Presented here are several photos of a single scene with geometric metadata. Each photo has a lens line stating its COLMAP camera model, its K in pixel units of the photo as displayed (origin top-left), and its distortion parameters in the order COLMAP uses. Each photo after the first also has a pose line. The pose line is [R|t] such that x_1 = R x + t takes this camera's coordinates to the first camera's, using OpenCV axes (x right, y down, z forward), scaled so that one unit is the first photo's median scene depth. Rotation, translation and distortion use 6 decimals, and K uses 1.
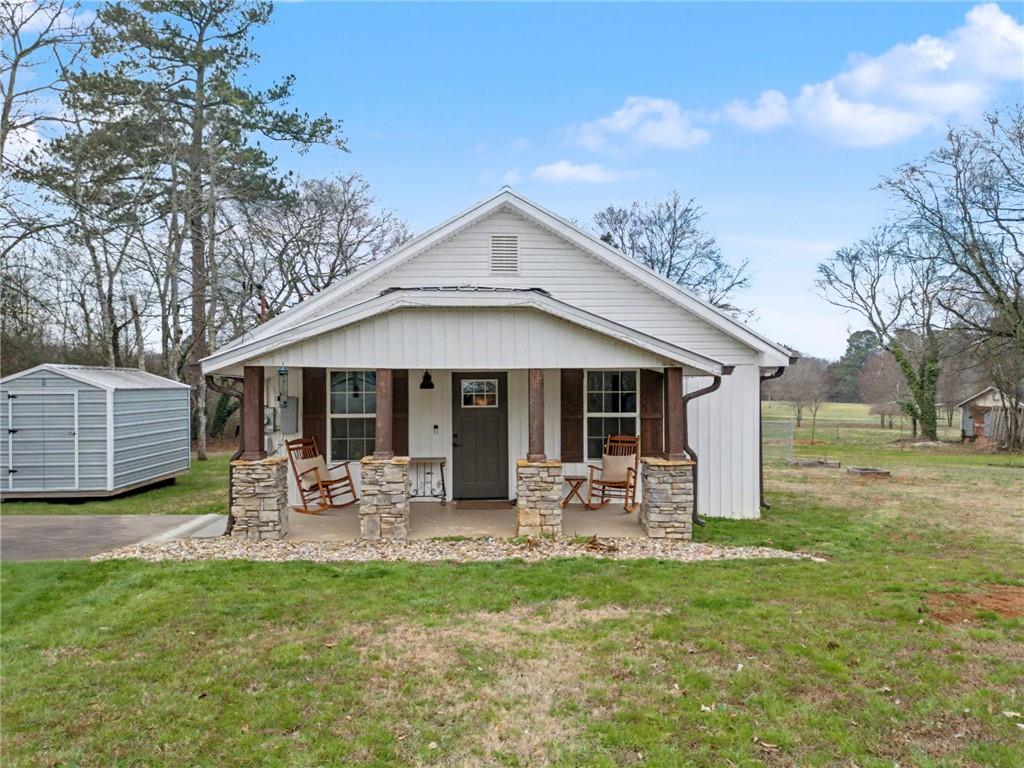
lens RADIAL K [[739.4, 0, 519.5], [0, 739.4, 377.5], [0, 0, 1]] dist [-0.007650, -0.013558]
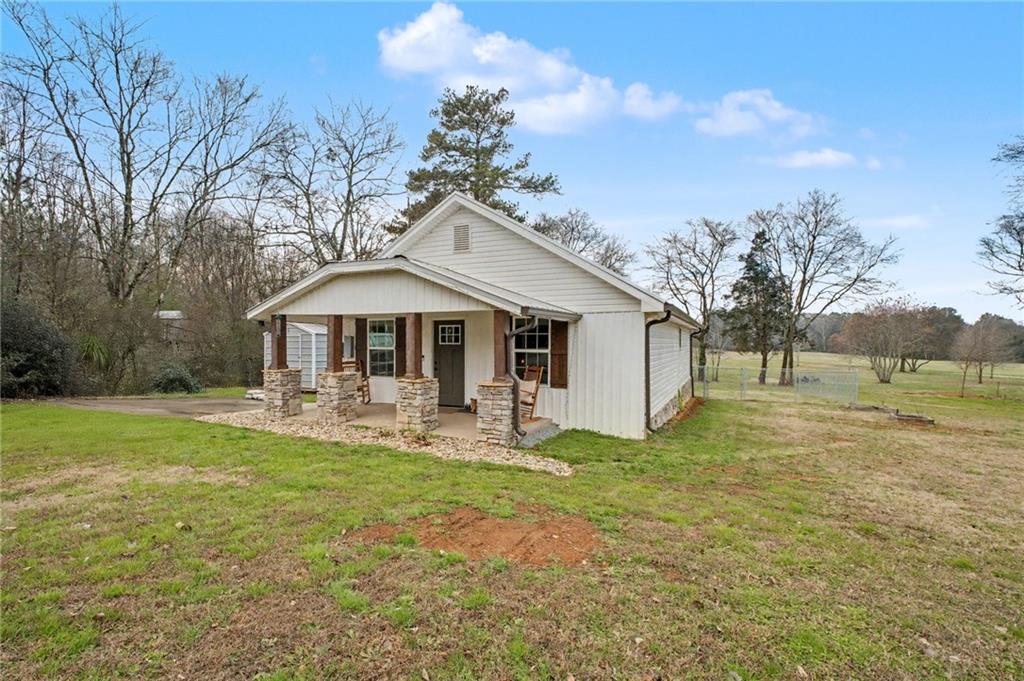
lens RADIAL K [[456.8, 0, 511.5], [0, 456.8, 343.1], [0, 0, 1]] dist [-0.003294, 0.000812]
pose [[0.887198, 0.009945, -0.461281, 0.477827], [-0.006863, 0.999942, 0.008359, 0.029970], [0.461338, -0.004250, 0.887215, 0.249666]]
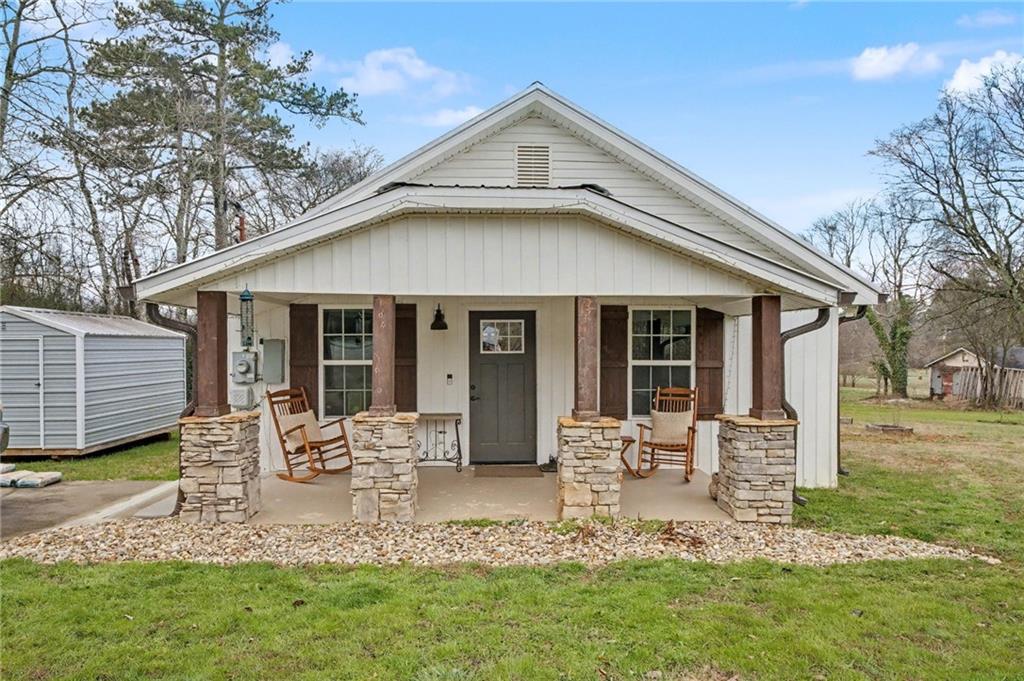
lens RADIAL K [[639.7, 0, 509.2], [0, 639.7, 354.0], [0, 0, 1]] dist [-0.009823, 0.005702]
pose [[0.999947, 0.003148, -0.009810, -0.039270], [-0.002971, 0.999834, 0.017972, 0.028055], [0.009865, -0.017942, 0.999790, 0.279422]]
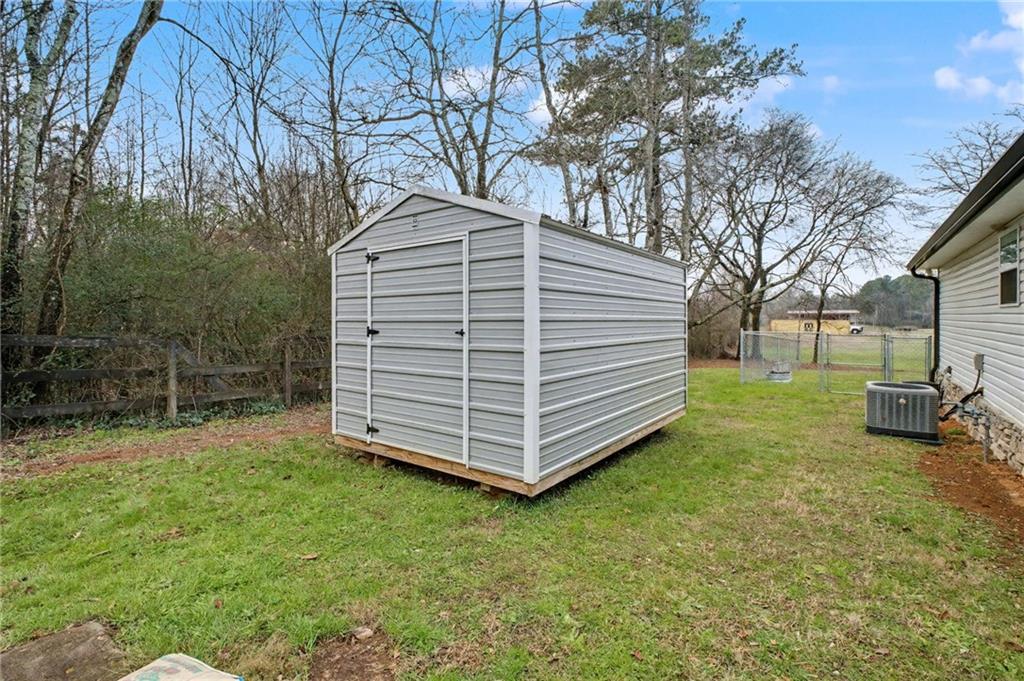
lens RADIAL K [[456.8, 0, 502.4], [0, 456.8, 334.1], [0, 0, 1]] dist [-0.003294, 0.000812]
pose [[0.757728, 0.018808, -0.652300, -0.476518], [0.004112, 0.999427, 0.033593, 0.078496], [0.652558, -0.028137, 0.757216, 0.937595]]
